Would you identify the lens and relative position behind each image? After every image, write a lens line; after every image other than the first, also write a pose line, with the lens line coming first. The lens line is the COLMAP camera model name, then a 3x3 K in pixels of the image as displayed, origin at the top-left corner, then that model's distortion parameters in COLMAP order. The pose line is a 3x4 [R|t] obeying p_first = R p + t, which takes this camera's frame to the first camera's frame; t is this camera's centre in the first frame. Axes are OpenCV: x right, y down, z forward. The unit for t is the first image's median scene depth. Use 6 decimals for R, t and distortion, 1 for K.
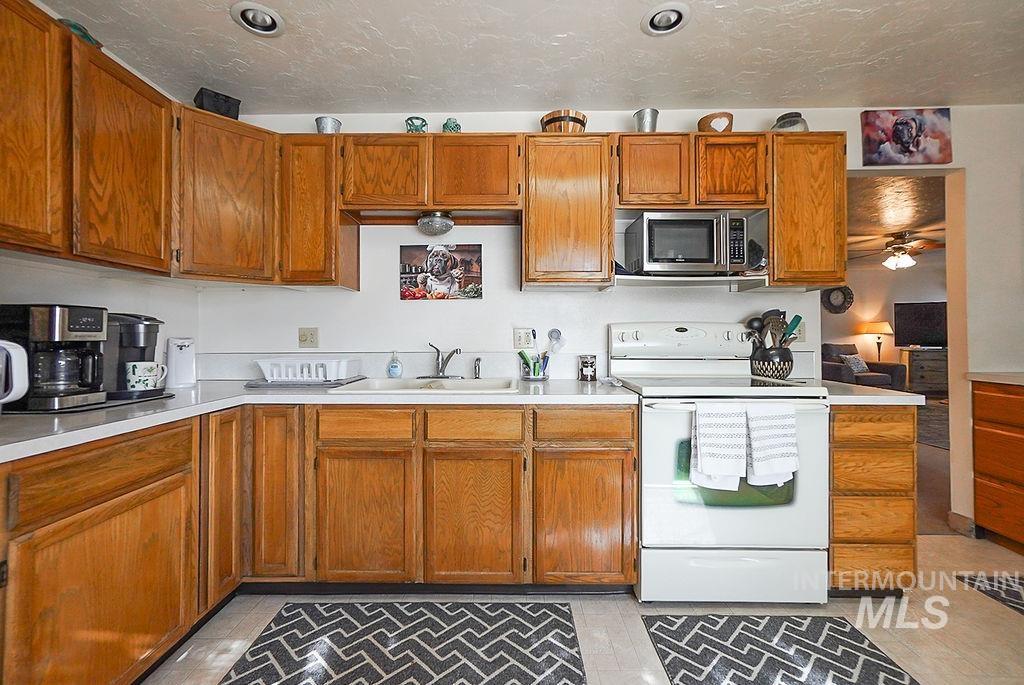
lens RADIAL K [[446.0, 0, 506.2], [0, 446.0, 333.5], [0, 0, 1]] dist [-0.014019, 0.009125]
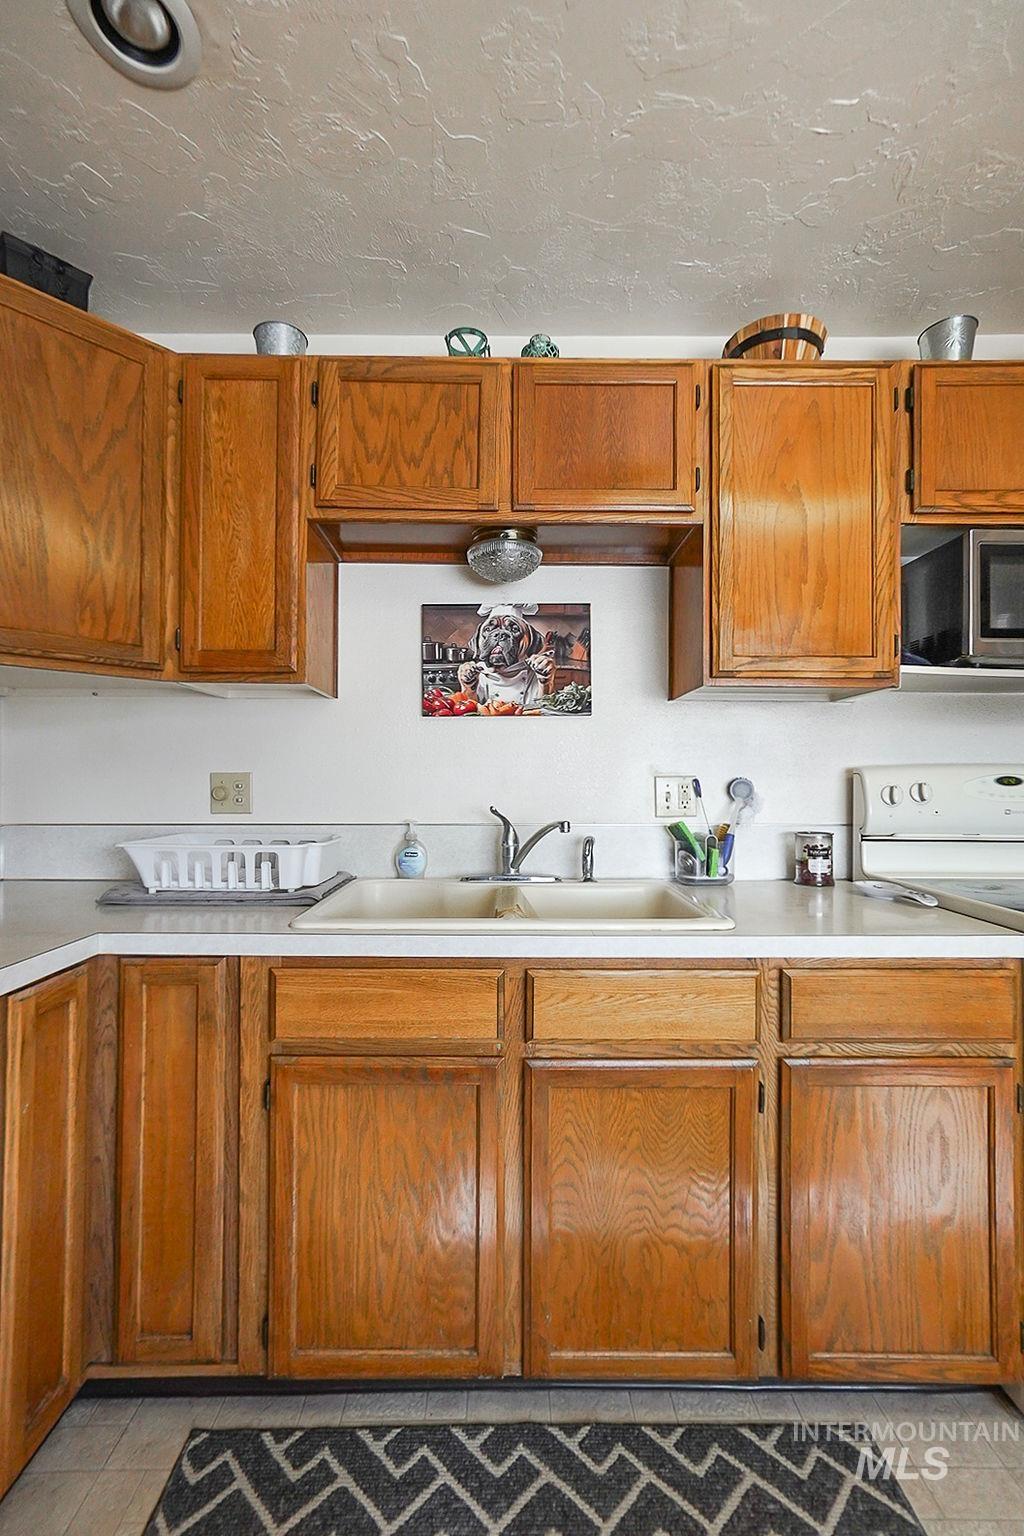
lens RADIAL K [[675.0, 0, 507.3], [0, 675.0, 773.6], [0, 0, 1]] dist [-0.015495, 0.012742]
pose [[0.999795, 0.004323, 0.019787, -0.183136], [-0.004231, 0.999980, -0.004702, -0.011847], [-0.019807, 0.004617, 0.999793, 0.302815]]
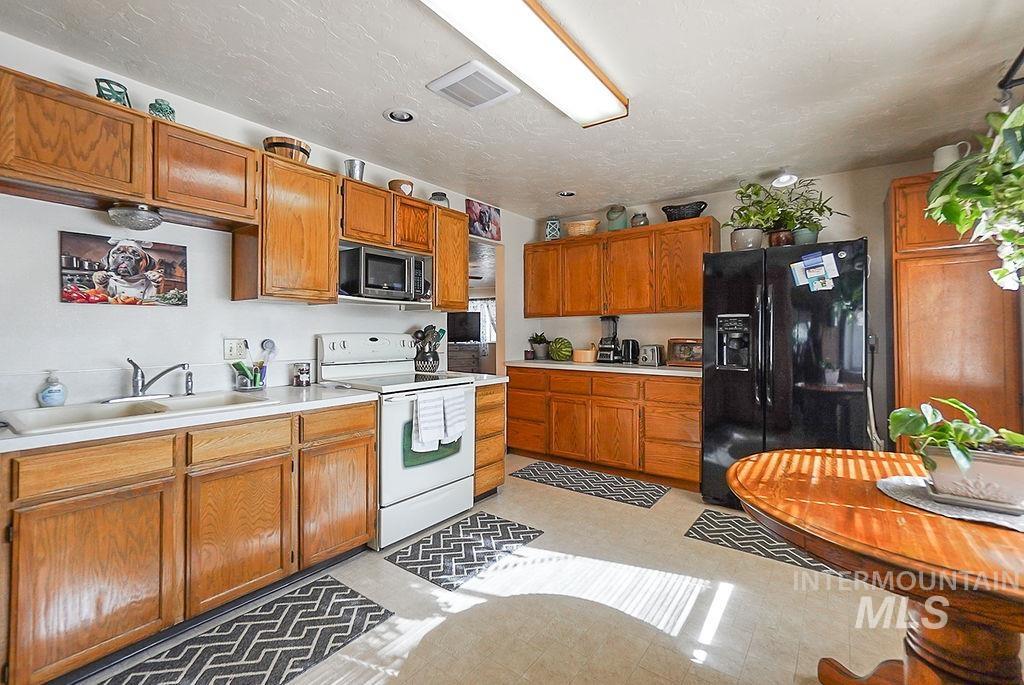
lens RADIAL K [[452.4, 0, 498.0], [0, 452.4, 332.6], [0, 0, 1]] dist [-0.025433, 0.014935]
pose [[0.601065, 0.001893, 0.799198, -0.460028], [-0.009028, 0.999949, 0.004421, -0.039907], [-0.799149, -0.009872, 0.601051, -0.061854]]
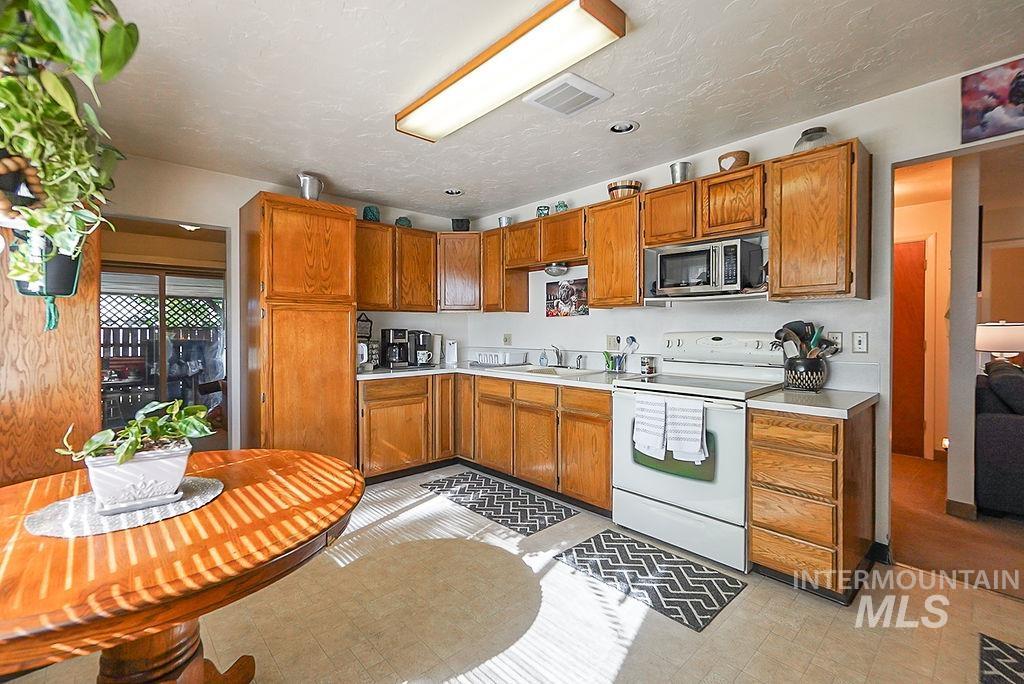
lens RADIAL K [[446.0, 0, 506.2], [0, 446.0, 333.0], [0, 0, 1]] dist [-0.014019, 0.009125]
pose [[0.683522, 0.005422, -0.729910, 0.952936], [0.009461, 0.999823, 0.016287, -0.052132], [0.729869, -0.018039, 0.683349, -0.228845]]
